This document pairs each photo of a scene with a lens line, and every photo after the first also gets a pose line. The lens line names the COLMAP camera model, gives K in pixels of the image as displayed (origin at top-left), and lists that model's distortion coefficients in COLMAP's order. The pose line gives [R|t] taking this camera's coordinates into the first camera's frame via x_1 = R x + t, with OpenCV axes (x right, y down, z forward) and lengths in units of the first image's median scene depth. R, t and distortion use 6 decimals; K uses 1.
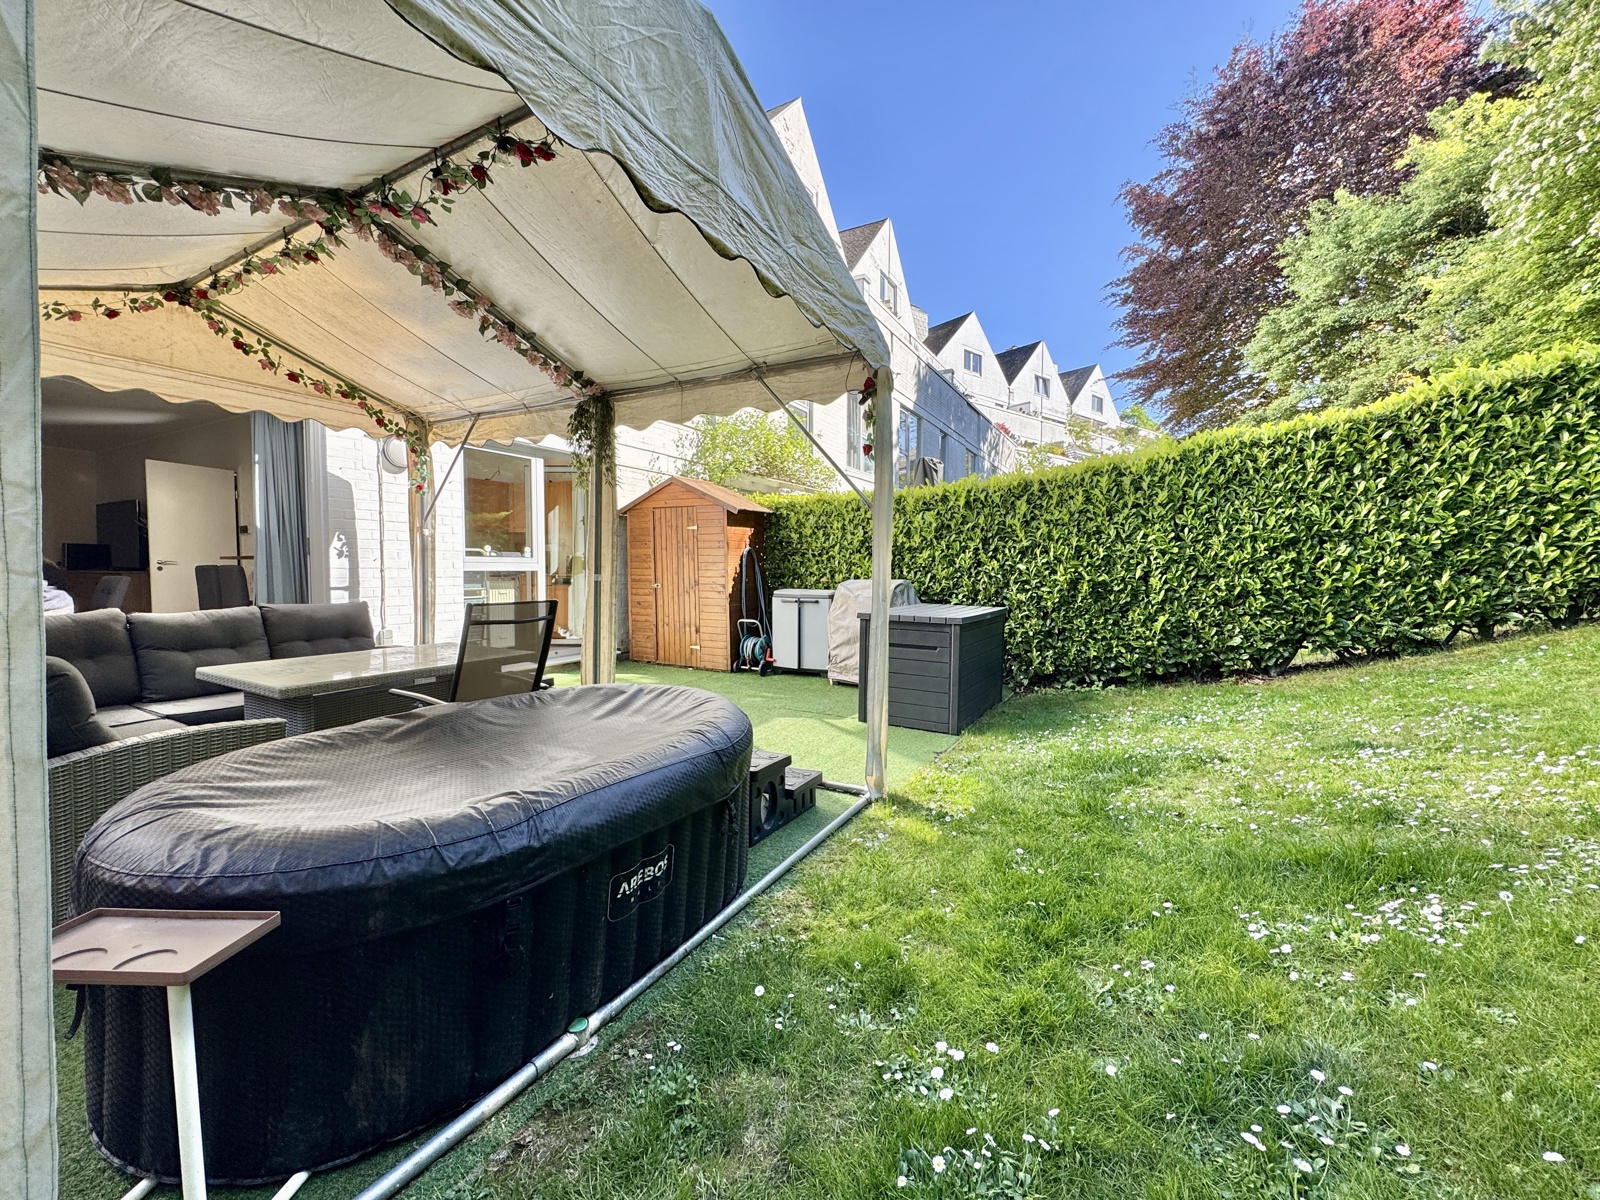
lens RADIAL K [[636.3, 0, 793.6], [0, 636.3, 595.9], [0, 0, 1]] dist [-0.003538, 0.000702]
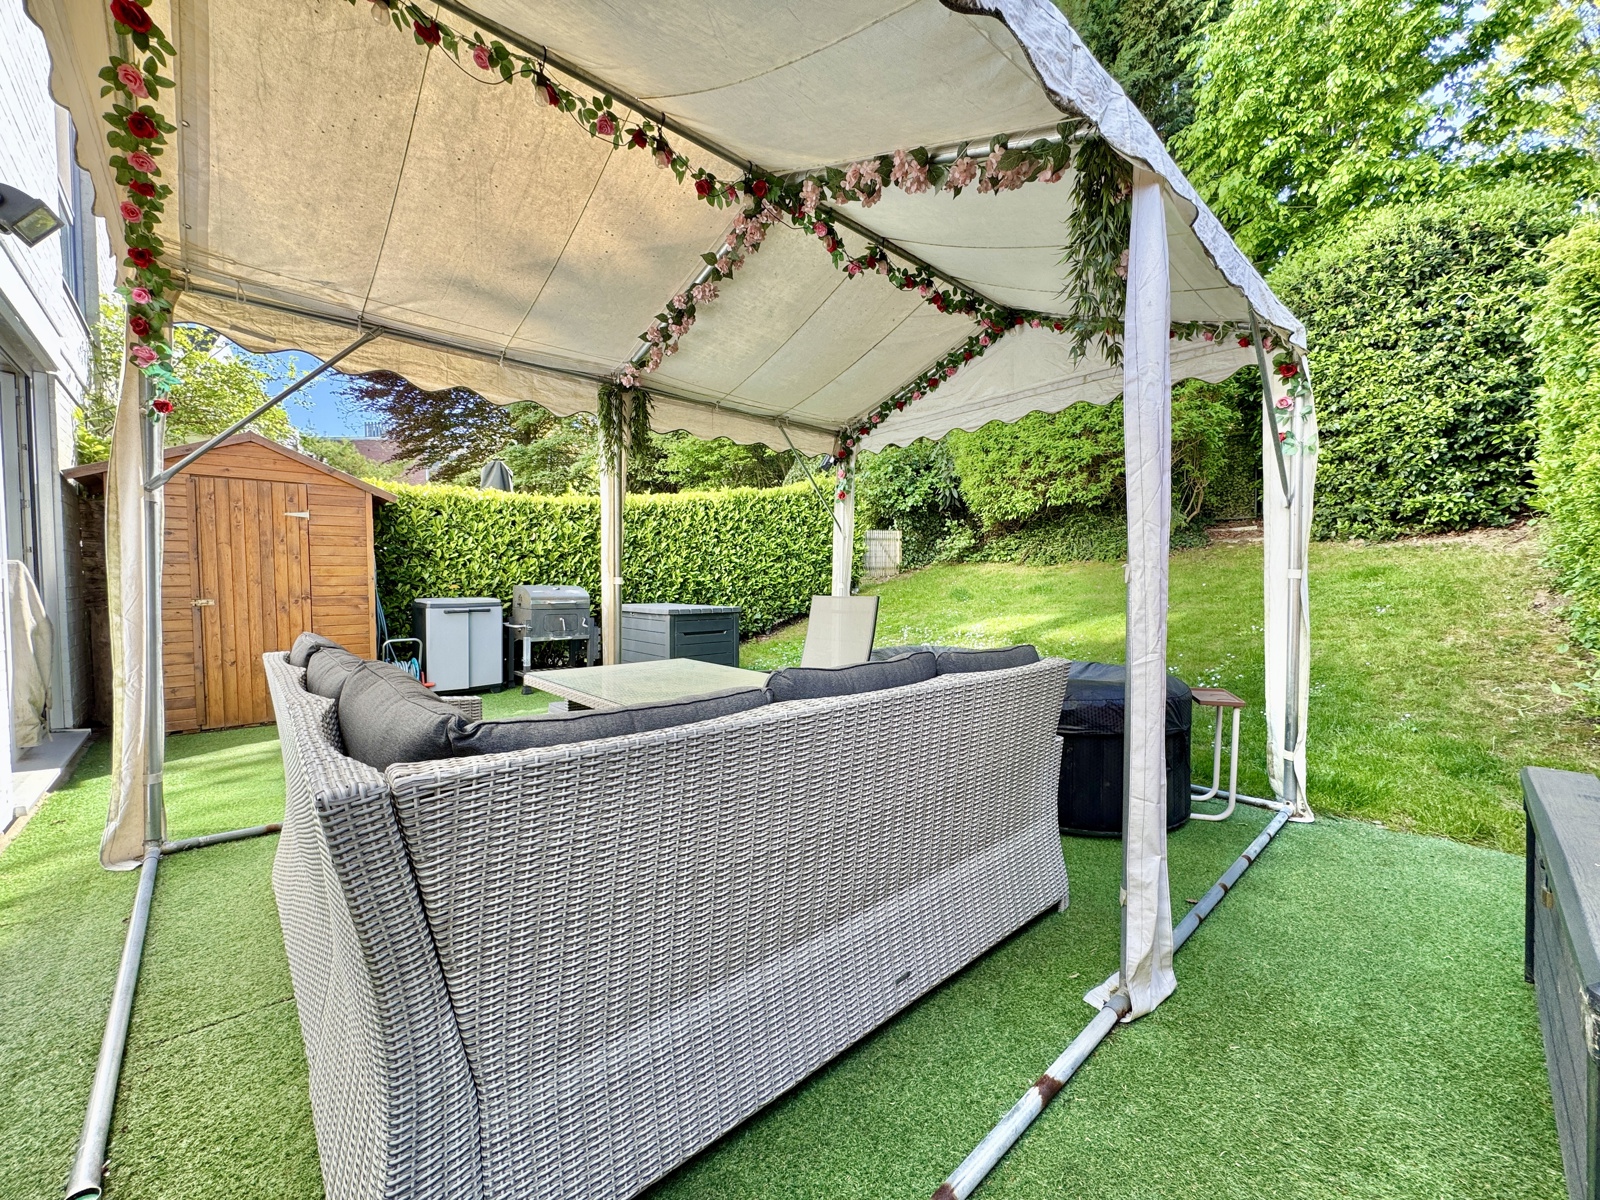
lens RADIAL K [[636.3, 0, 795.2], [0, 636.3, 594.4], [0, 0, 1]] dist [-0.003538, 0.000702]
pose [[0.316290, -0.031249, 0.948148, -0.913140], [0.051740, 0.998538, 0.015651, -0.006588], [-0.947251, 0.044107, 0.317445, 0.399077]]
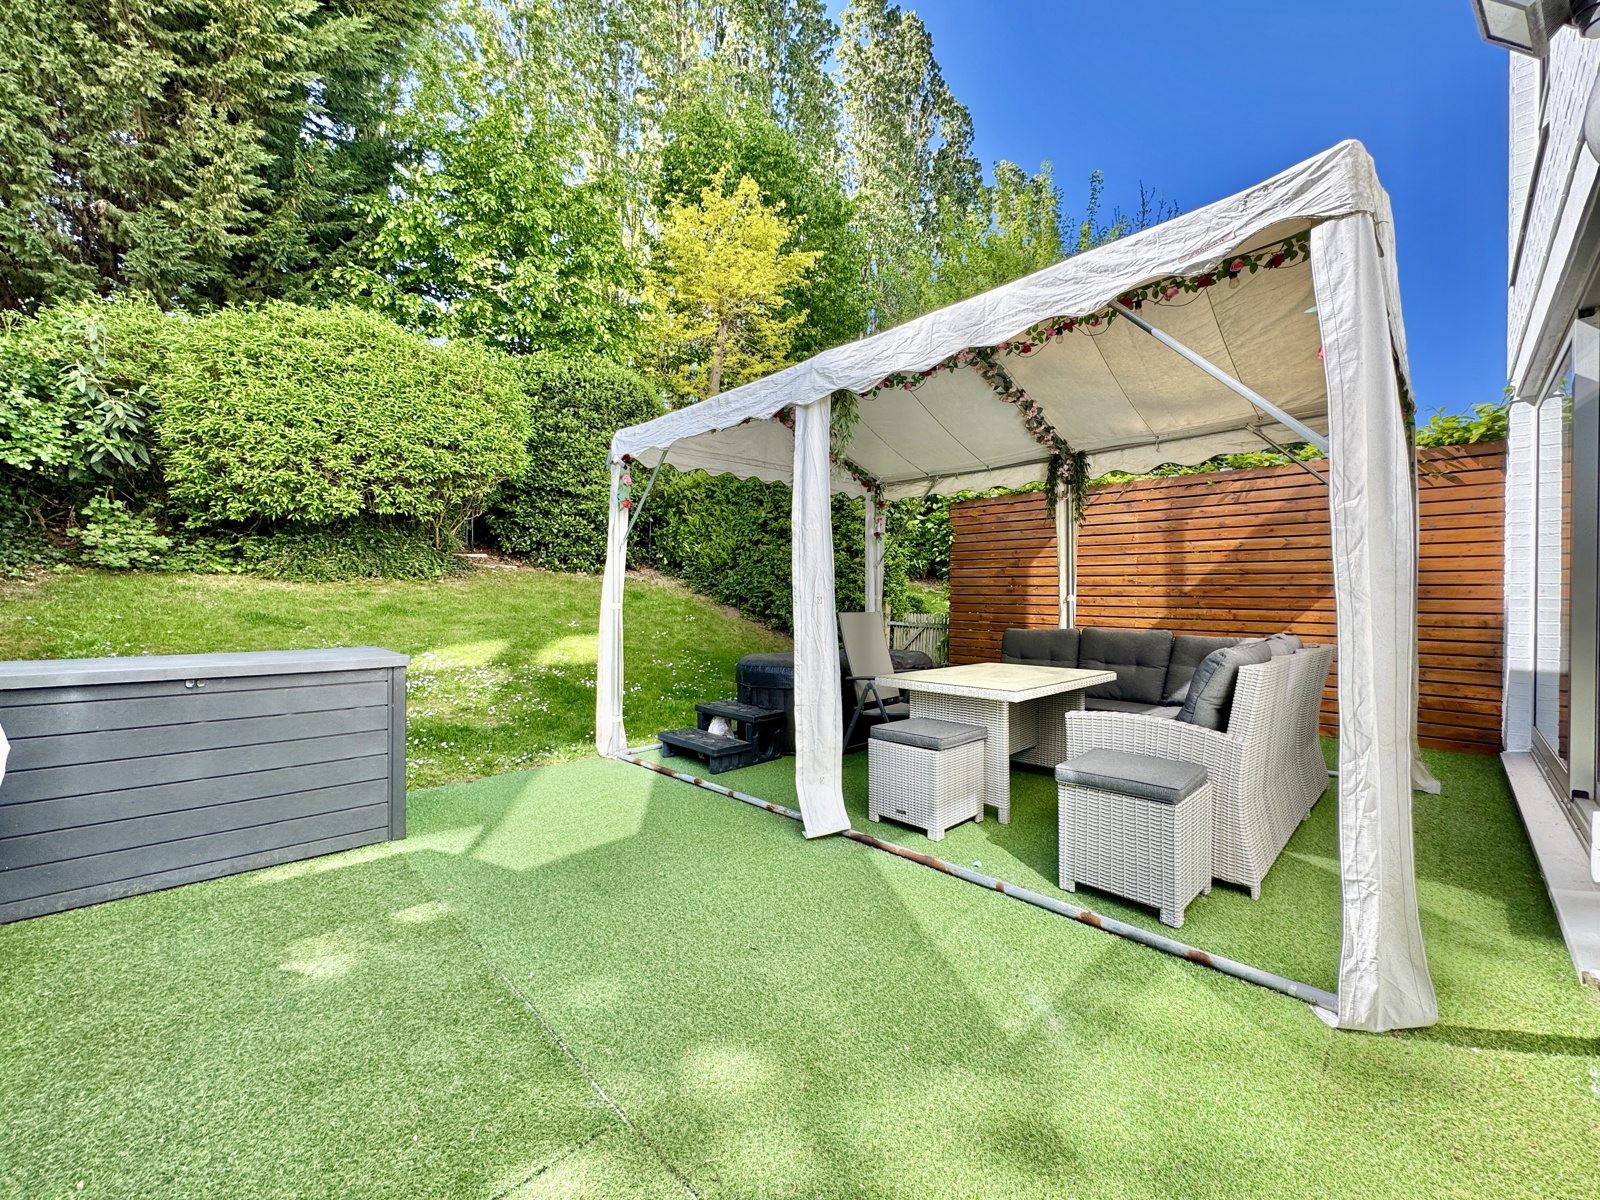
lens RADIAL K [[636.3, 0, 804.0], [0, 636.3, 599.7], [0, 0, 1]] dist [-0.003538, 0.000702]
pose [[-0.958624, -0.010484, 0.284482, -0.410299], [0.003847, 0.998753, 0.049771, -0.054291], [-0.284649, 0.048806, -0.957389, 1.447826]]
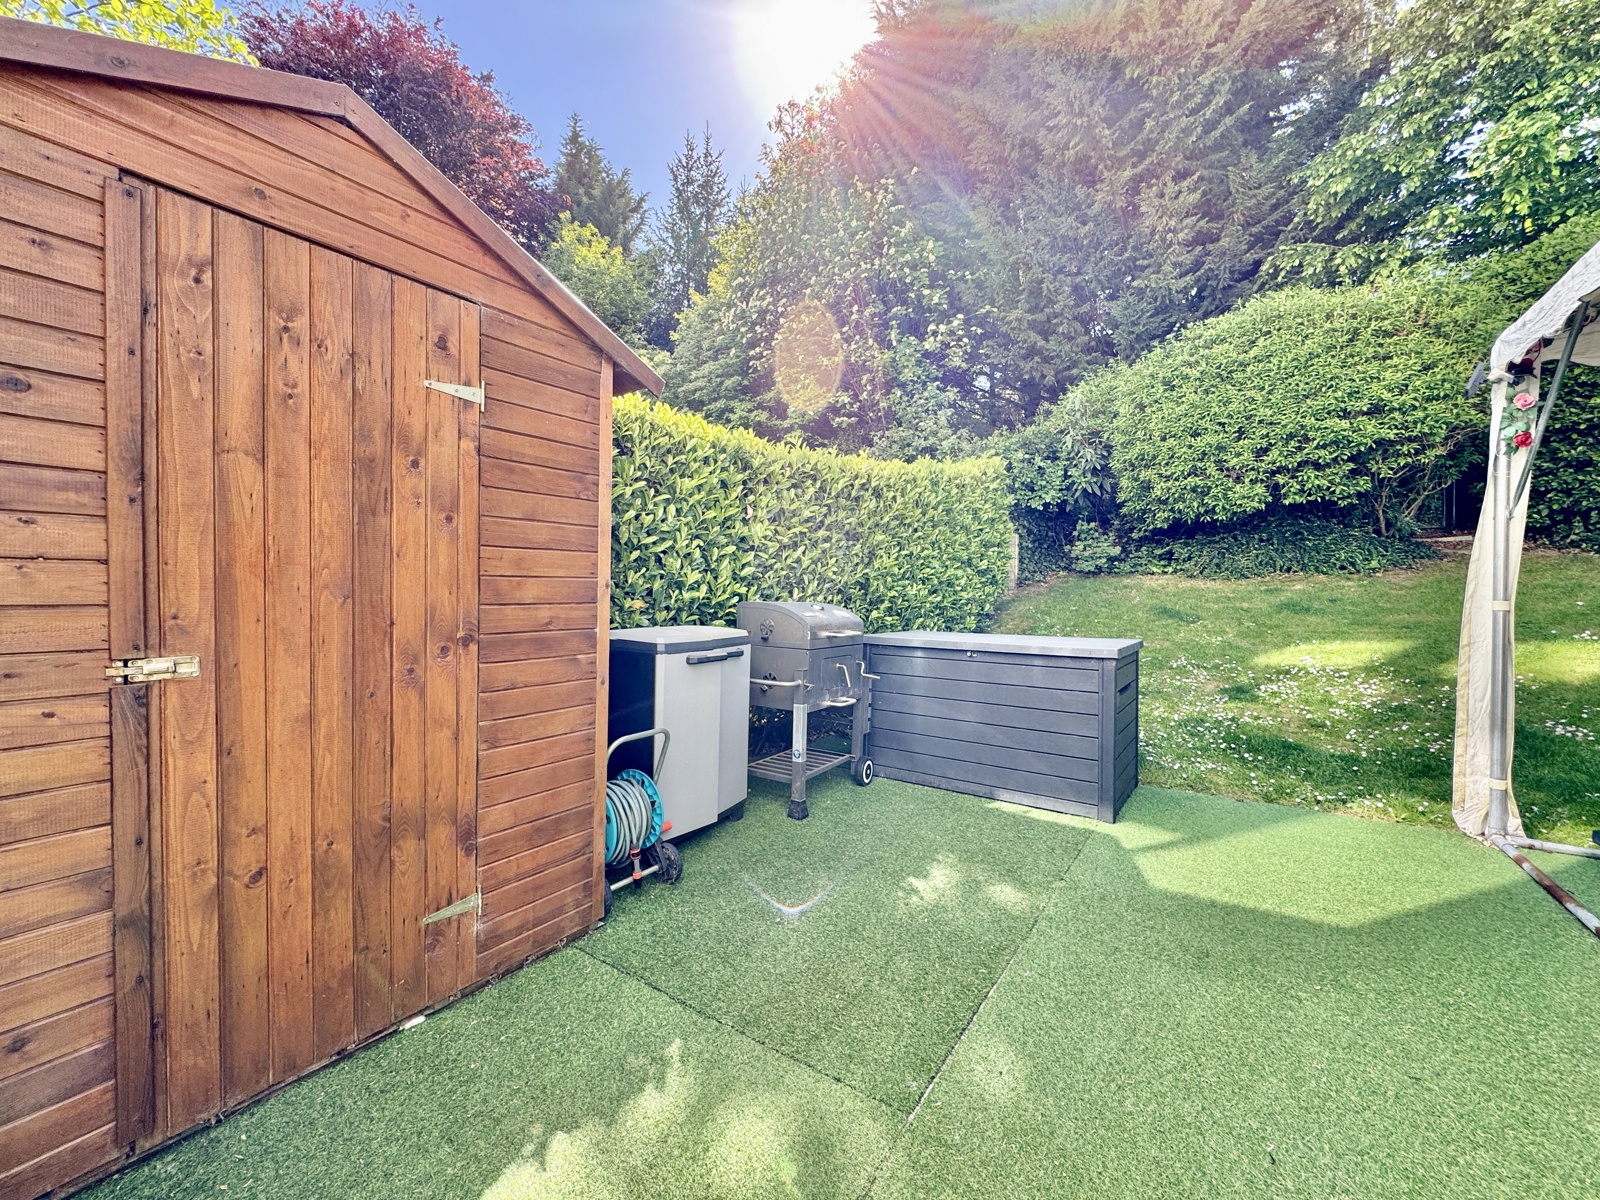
lens RADIAL K [[636.3, 0, 795.7], [0, 636.3, 596.8], [0, 0, 1]] dist [-0.003538, 0.000702]
pose [[0.105133, -0.011437, 0.994392, -0.532139], [0.046520, 0.998896, 0.006570, -0.041868], [-0.993369, 0.045568, 0.105549, 1.224236]]
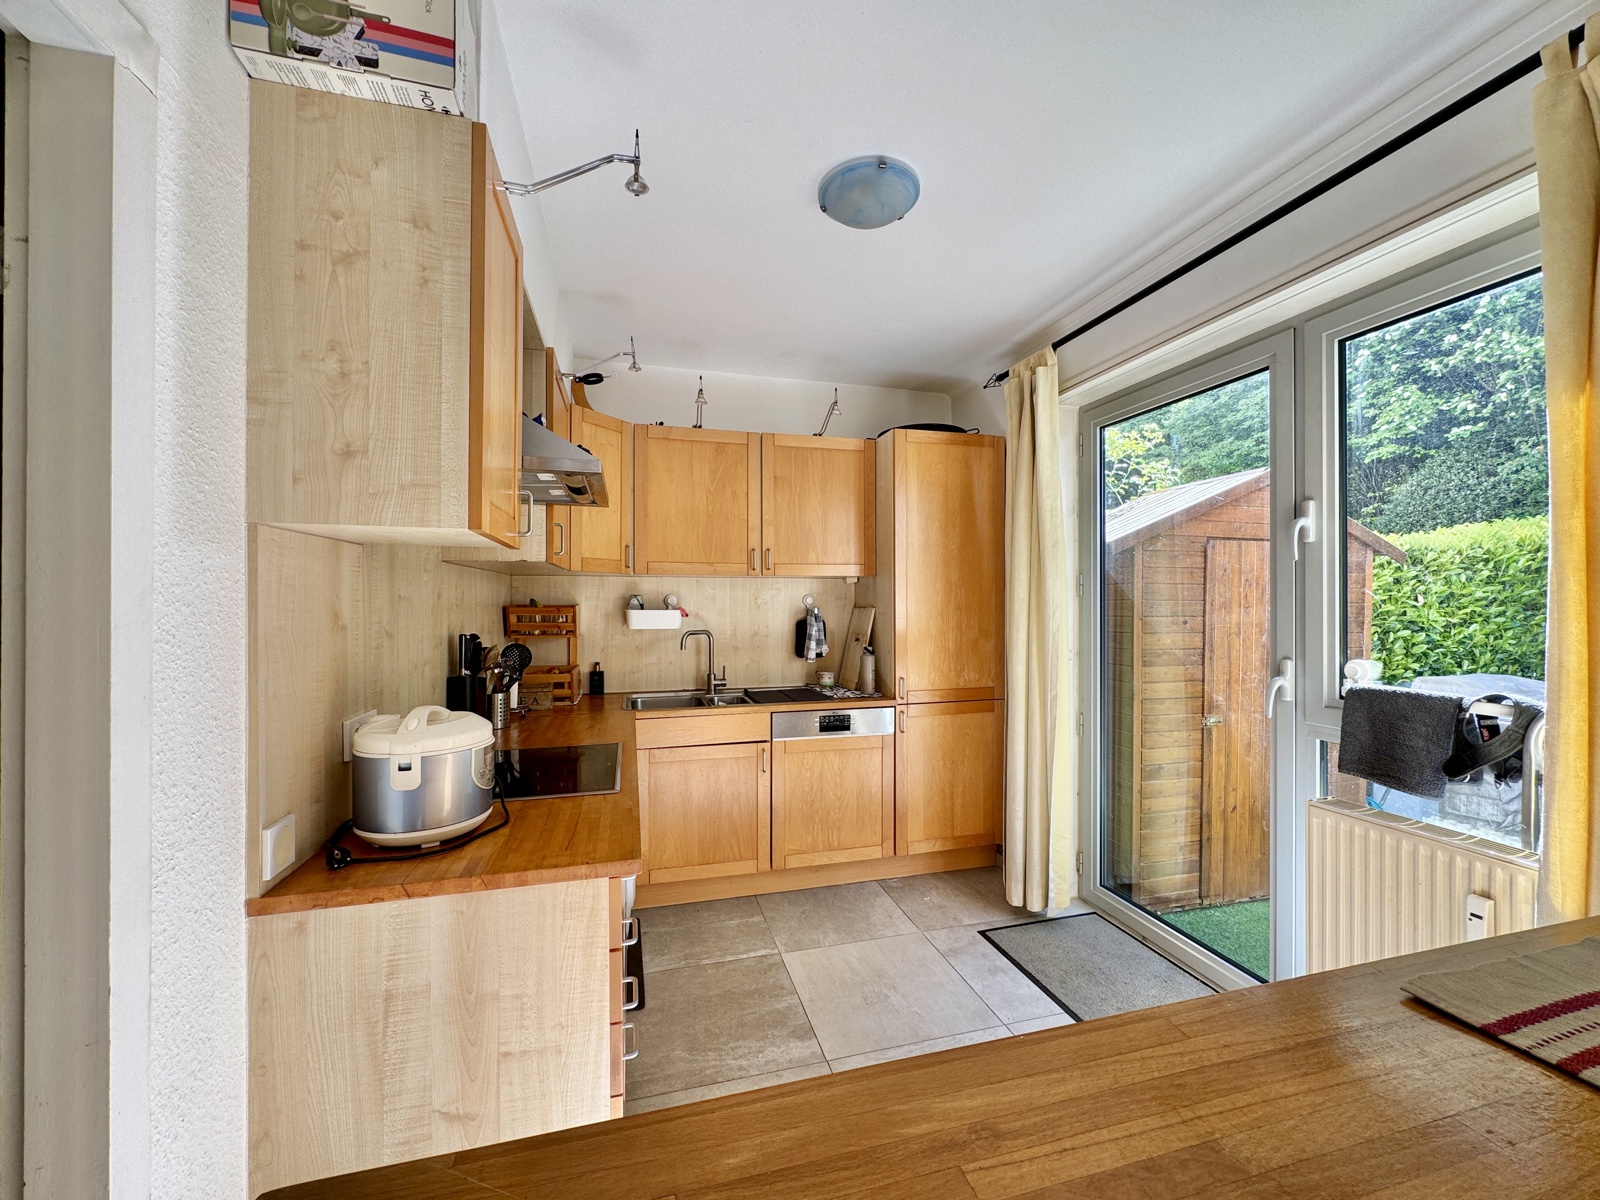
lens RADIAL K [[636.3, 0, 802.5], [0, 636.3, 600.5], [0, 0, 1]] dist [-0.003538, 0.000702]
pose [[0.717396, 0.000879, 0.696665, -1.046980], [0.035652, 0.998643, -0.037973, -0.133566], [-0.695752, 0.052079, 0.716391, 1.315620]]
